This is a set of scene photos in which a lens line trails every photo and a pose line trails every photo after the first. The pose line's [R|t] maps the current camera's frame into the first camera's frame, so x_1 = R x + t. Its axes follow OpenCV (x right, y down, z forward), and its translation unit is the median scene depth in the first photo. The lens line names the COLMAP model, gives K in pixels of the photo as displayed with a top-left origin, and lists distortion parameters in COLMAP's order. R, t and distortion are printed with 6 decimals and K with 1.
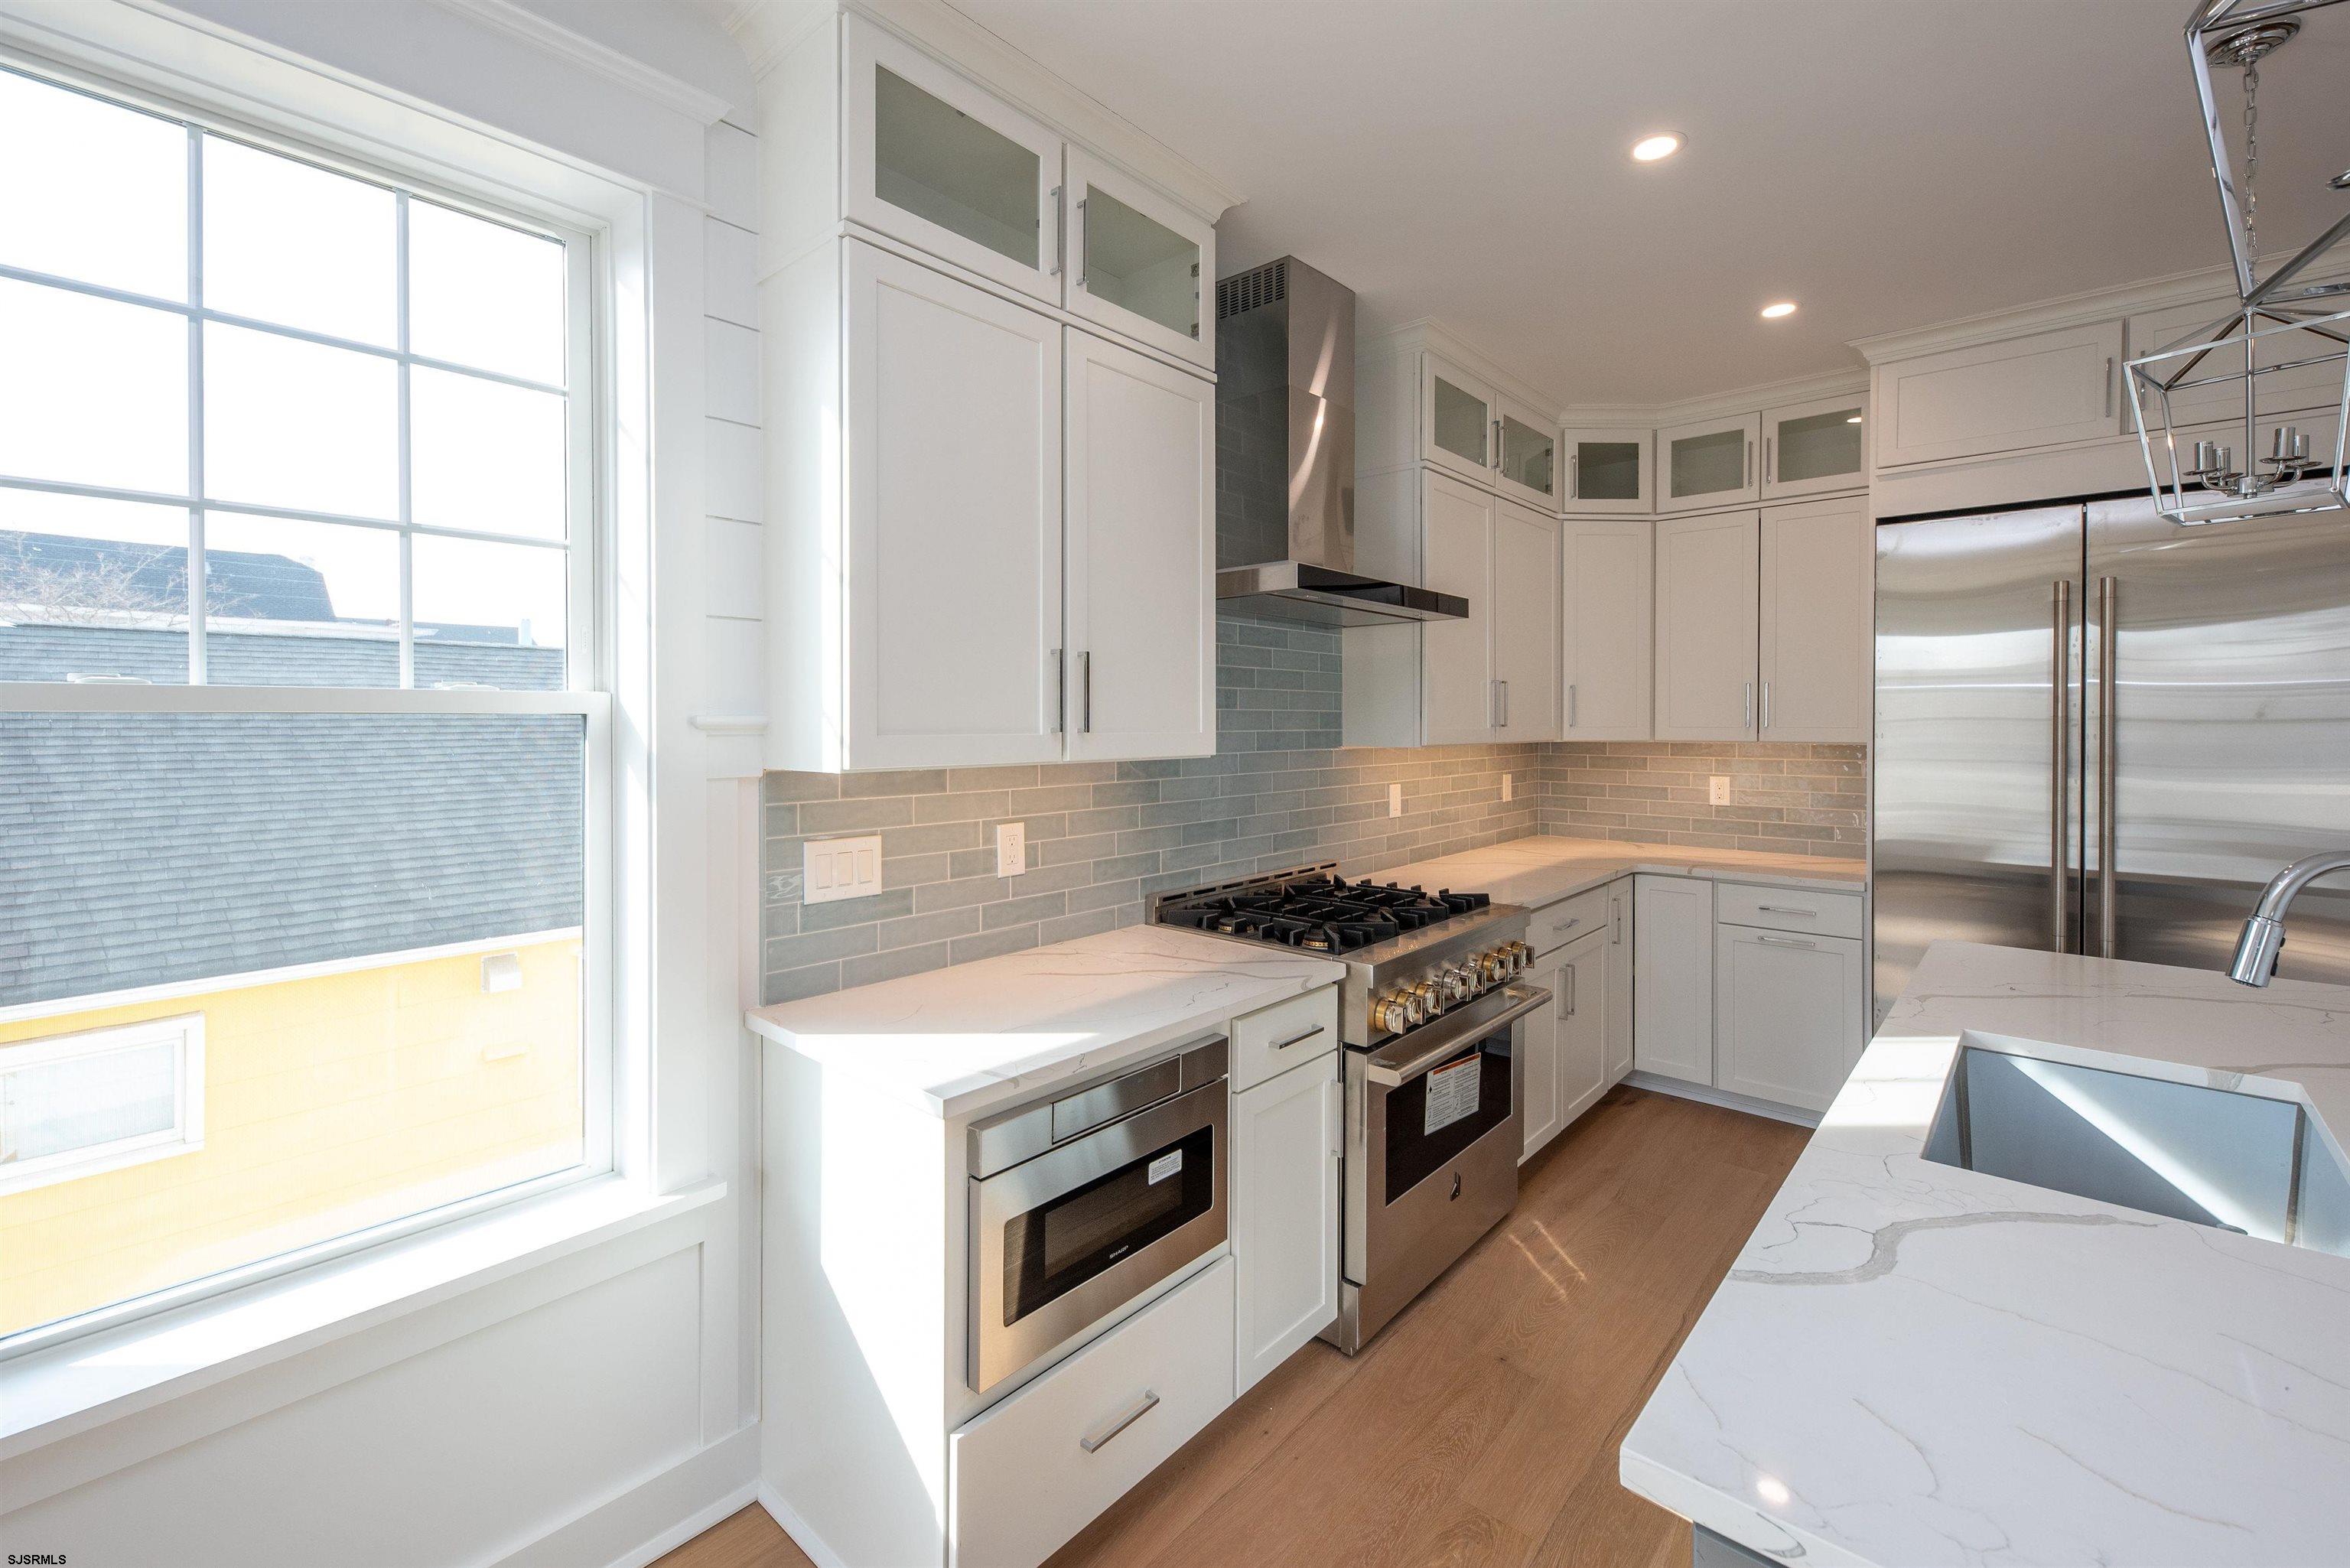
lens RADIAL K [[999.3, 0, 1206.5], [0, 999.3, 732.5], [0, 0, 1]] dist [-0.003174, 0.004979]
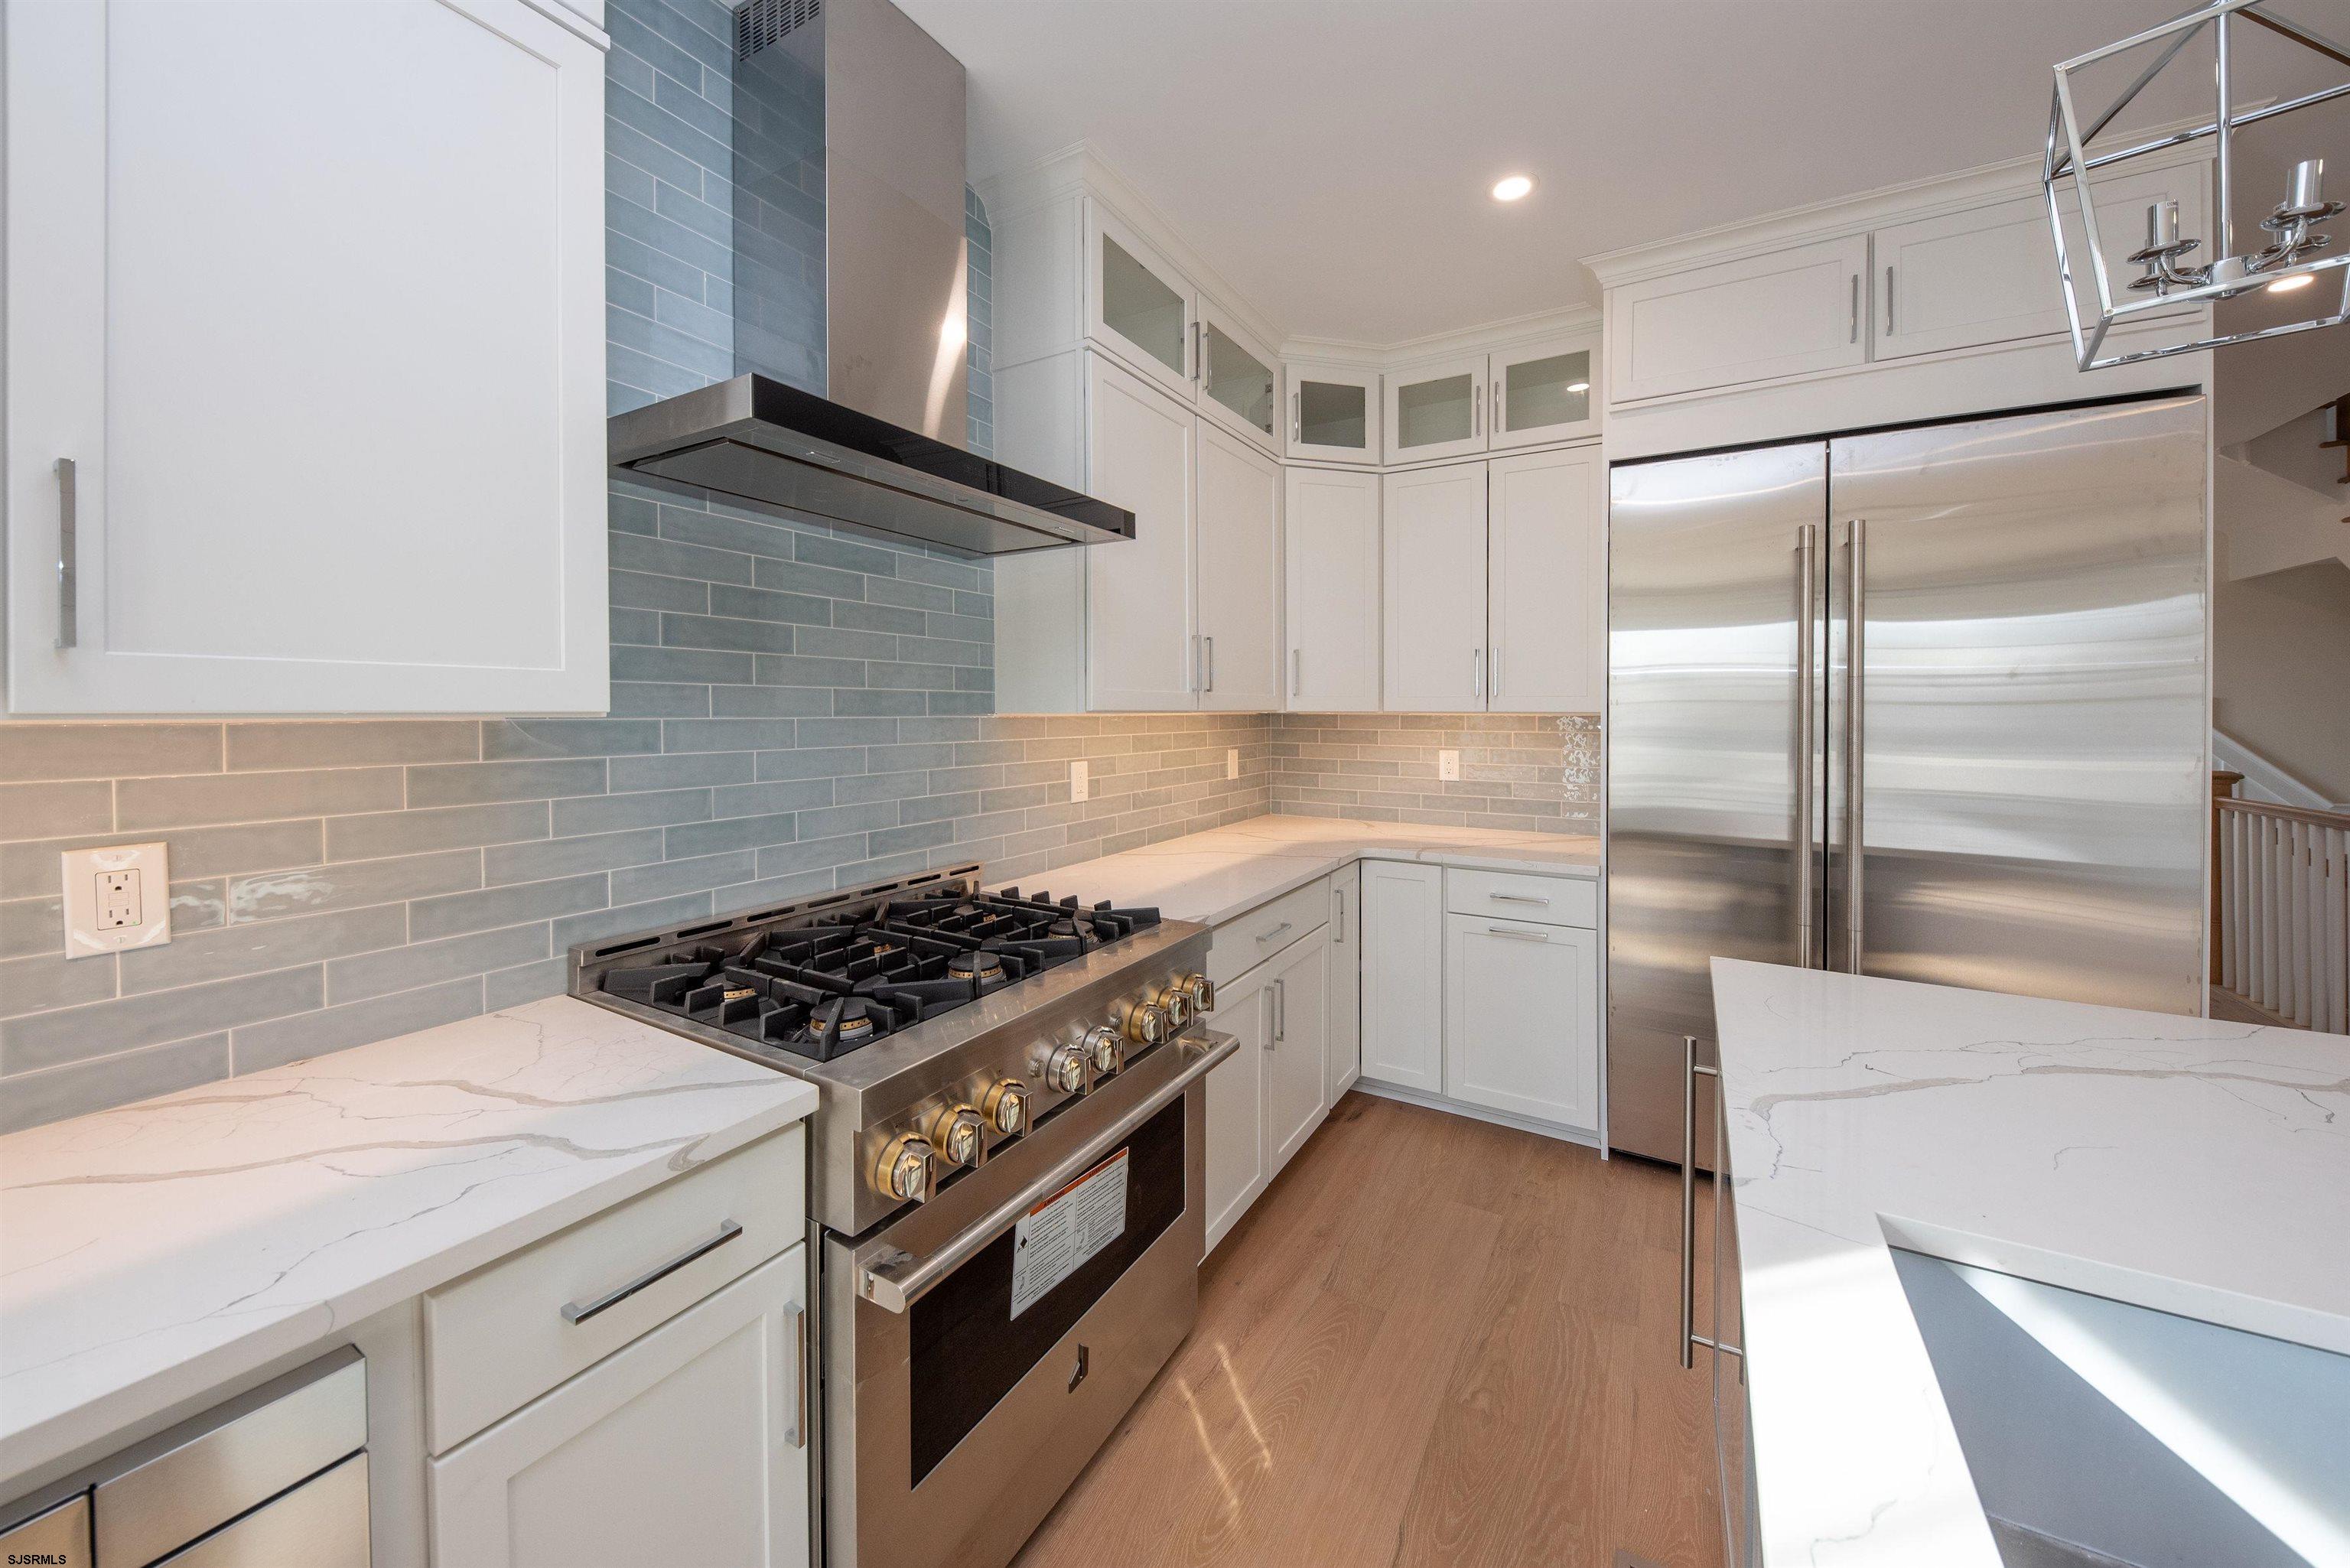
lens RADIAL K [[819.8, 0, 1218.5], [0, 819.8, 728.8], [0, 0, 1]] dist [0.004708, -0.003400]
pose [[0.978835, -0.002188, 0.204642, 0.199192], [0.000368, 0.999960, 0.008932, 0.023391], [-0.204653, -0.008667, 0.978796, 0.393340]]
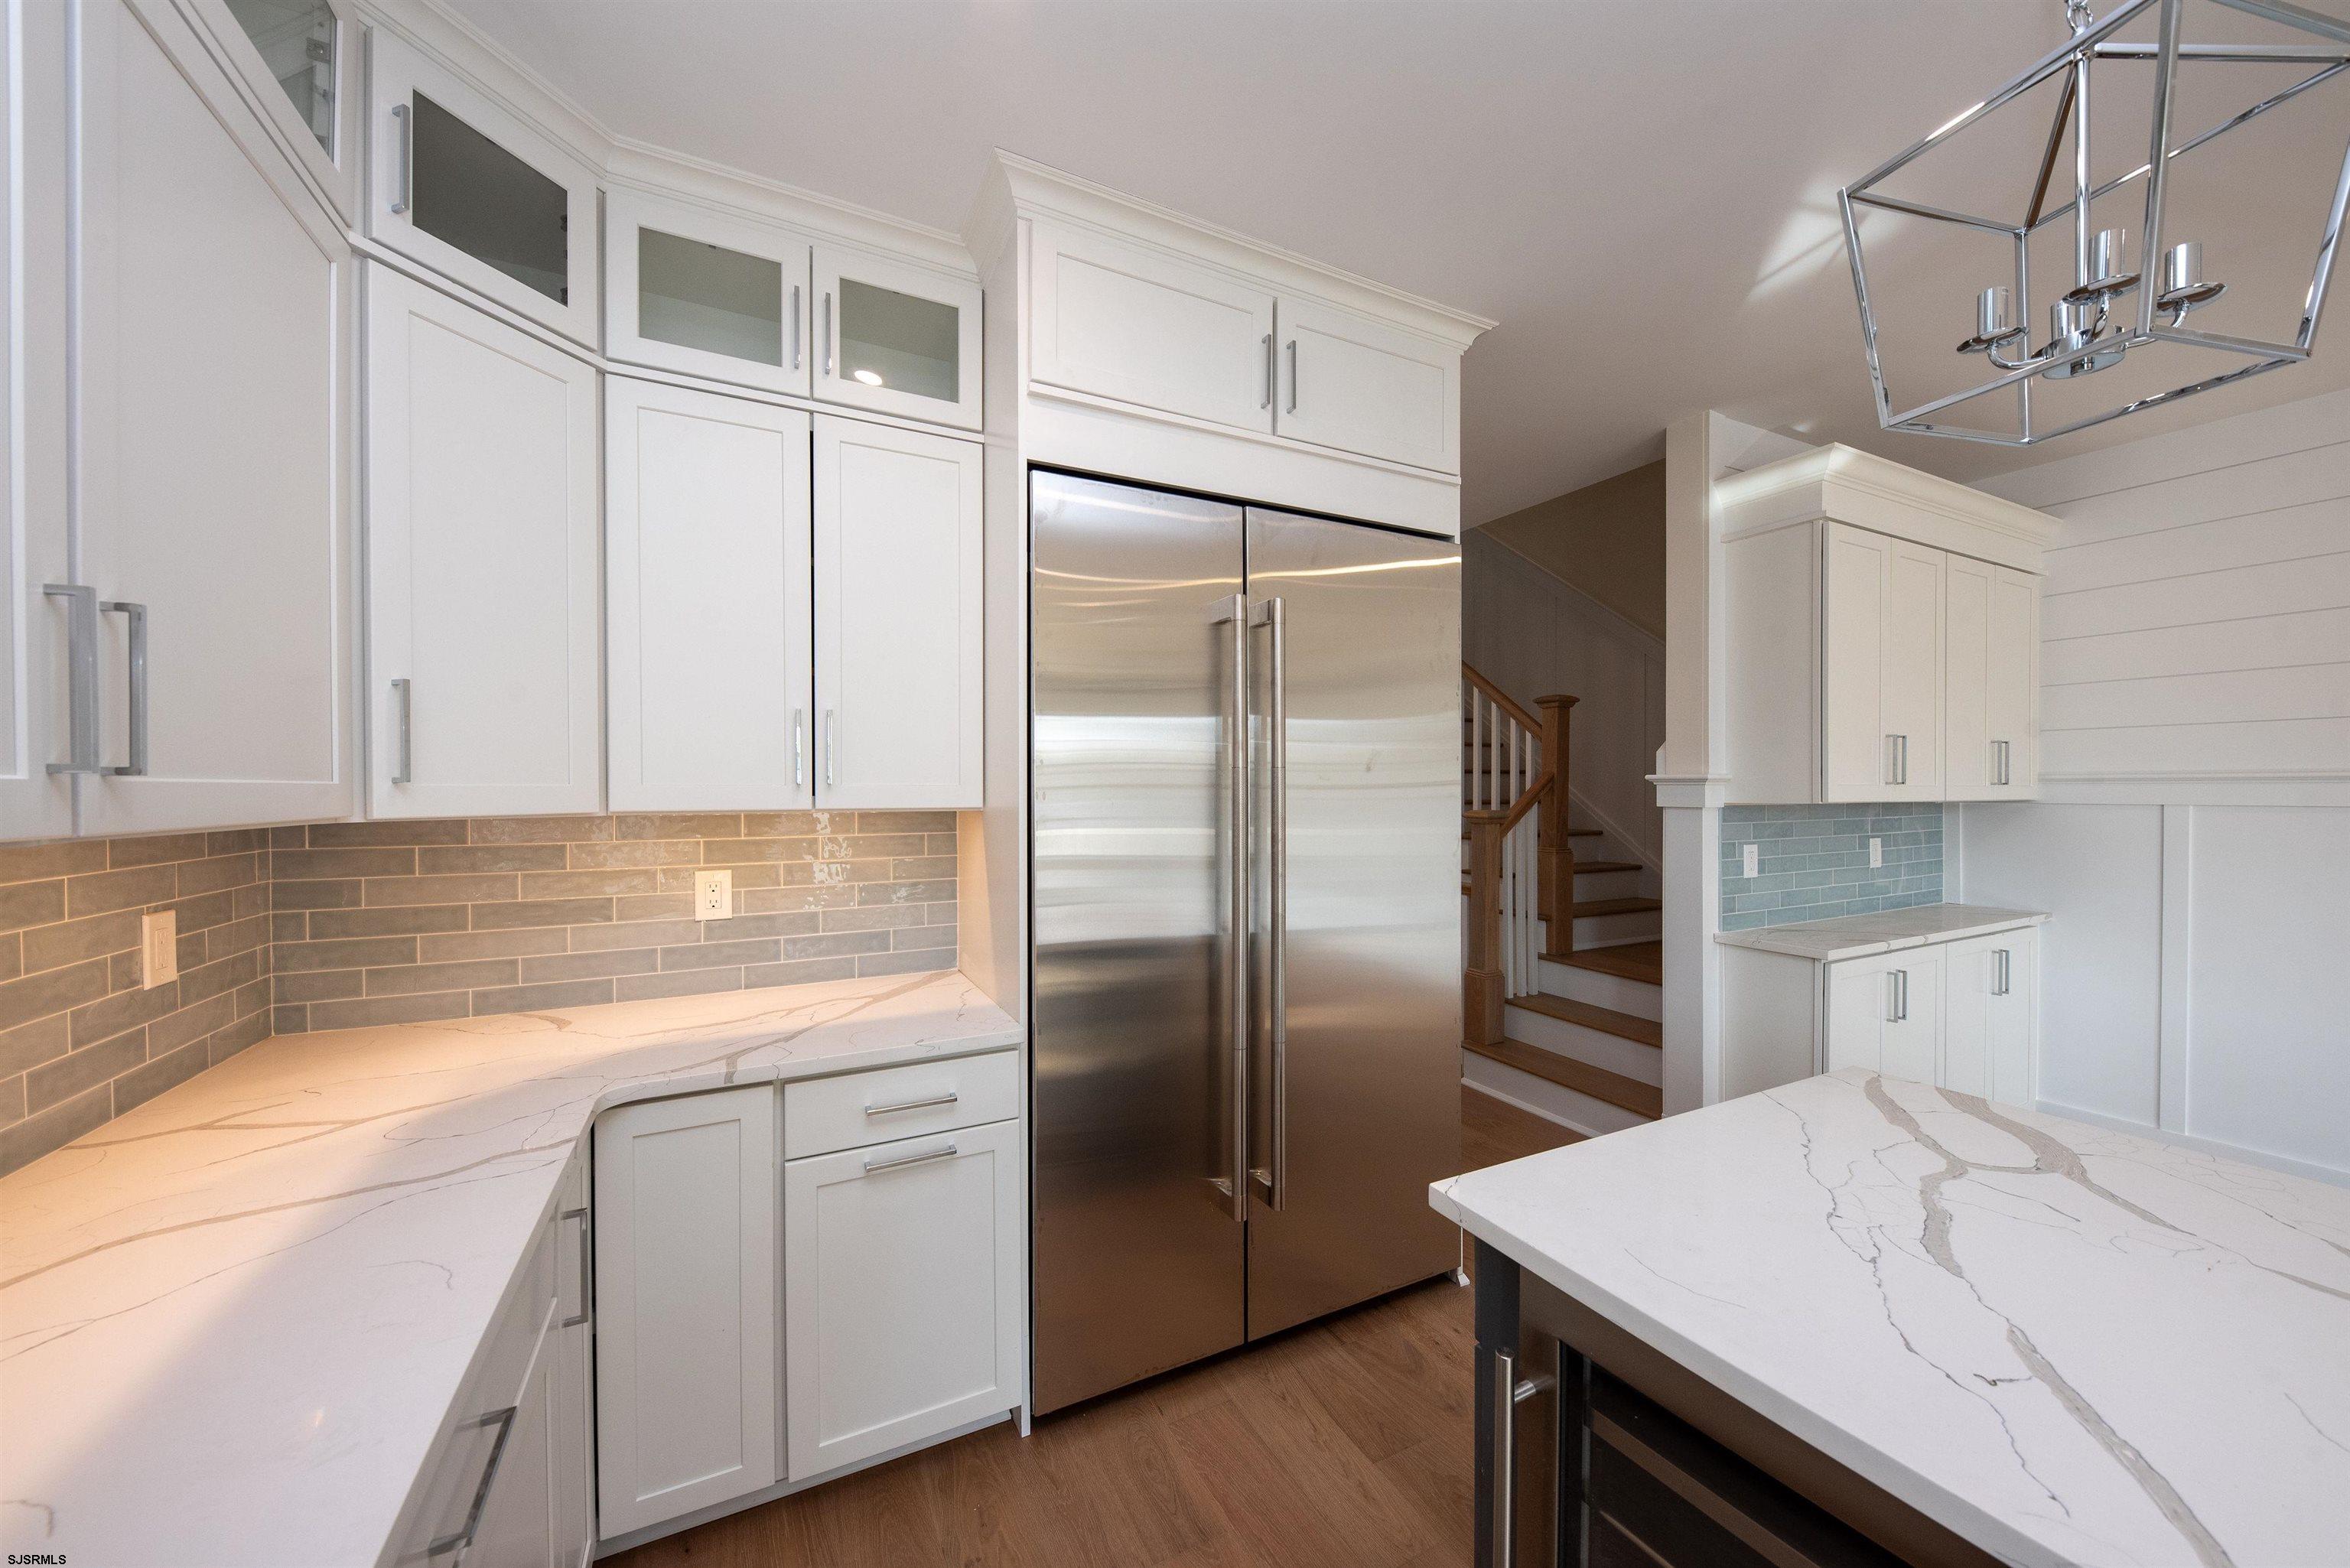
lens RADIAL K [[819.8, 0, 1179.2], [0, 819.8, 794.2], [0, 0, 1]] dist [0.004708, -0.003400]
pose [[0.379212, -0.005735, 0.925292, 0.244622], [0.013794, 0.999905, 0.000544, 0.003882], [-0.925207, 0.012557, 0.379255, 0.799436]]
